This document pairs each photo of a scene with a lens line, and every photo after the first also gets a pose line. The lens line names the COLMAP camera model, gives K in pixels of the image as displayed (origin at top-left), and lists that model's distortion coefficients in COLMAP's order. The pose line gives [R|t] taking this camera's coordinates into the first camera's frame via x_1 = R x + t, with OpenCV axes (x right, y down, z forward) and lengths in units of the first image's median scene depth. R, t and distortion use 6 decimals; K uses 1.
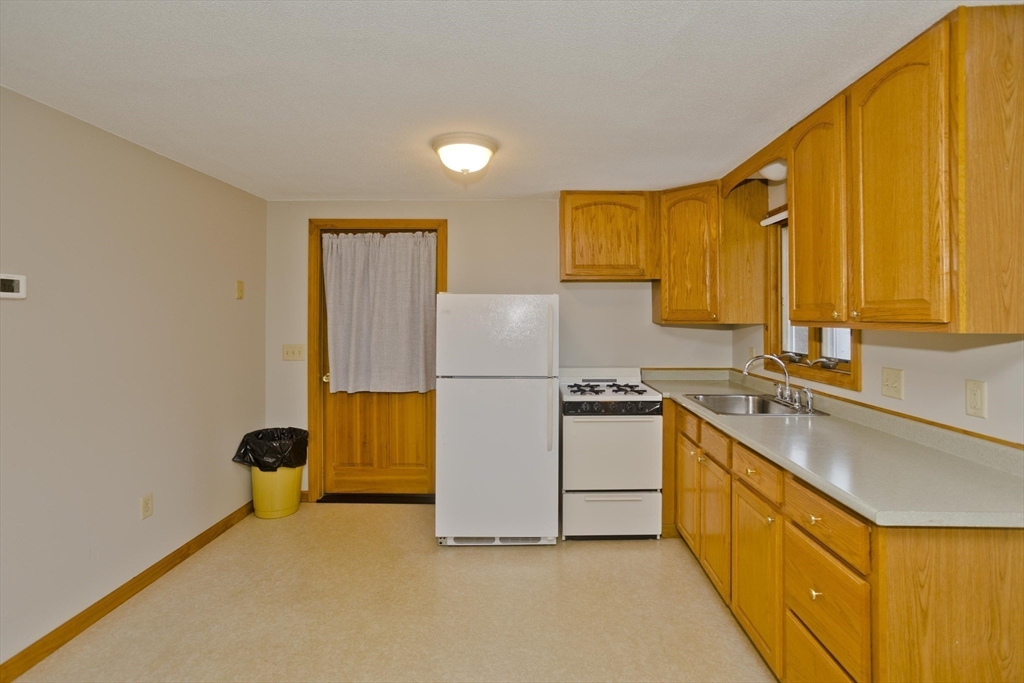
lens RADIAL K [[526.6, 0, 516.2], [0, 526.6, 305.5], [0, 0, 1]] dist [-0.051042, 0.045707]
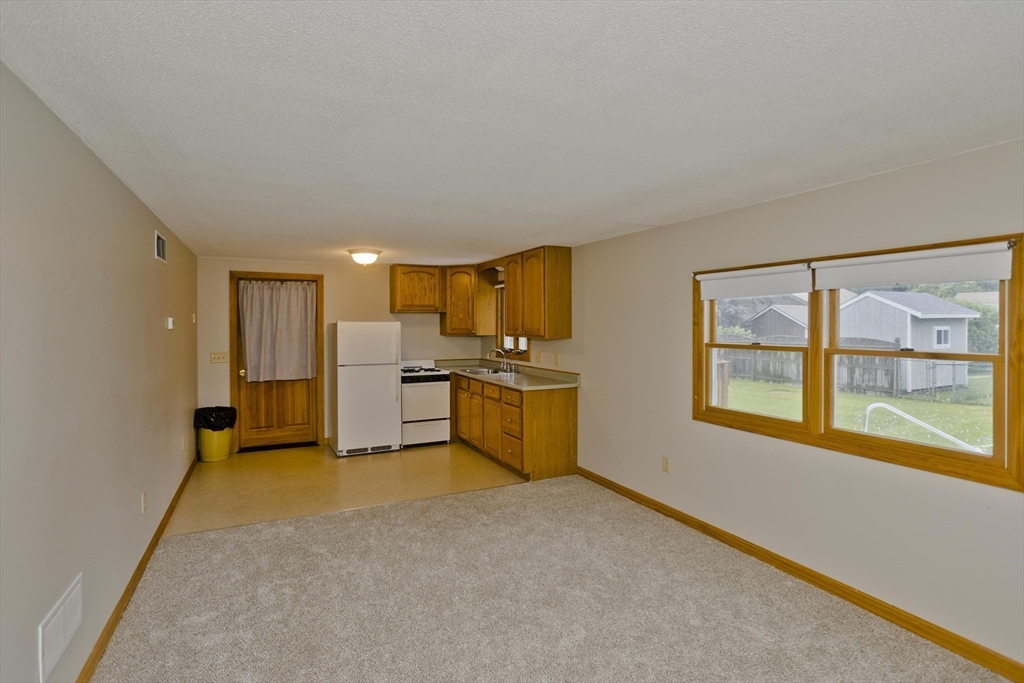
lens RADIAL K [[526.6, 0, 516.2], [0, 526.6, 305.5], [0, 0, 1]] dist [-0.051042, 0.045707]
pose [[0.888398, 0.011198, 0.458938, -0.389084], [-0.003807, 0.999848, -0.017027, -0.044985], [-0.459059, 0.013380, 0.888305, -0.843117]]
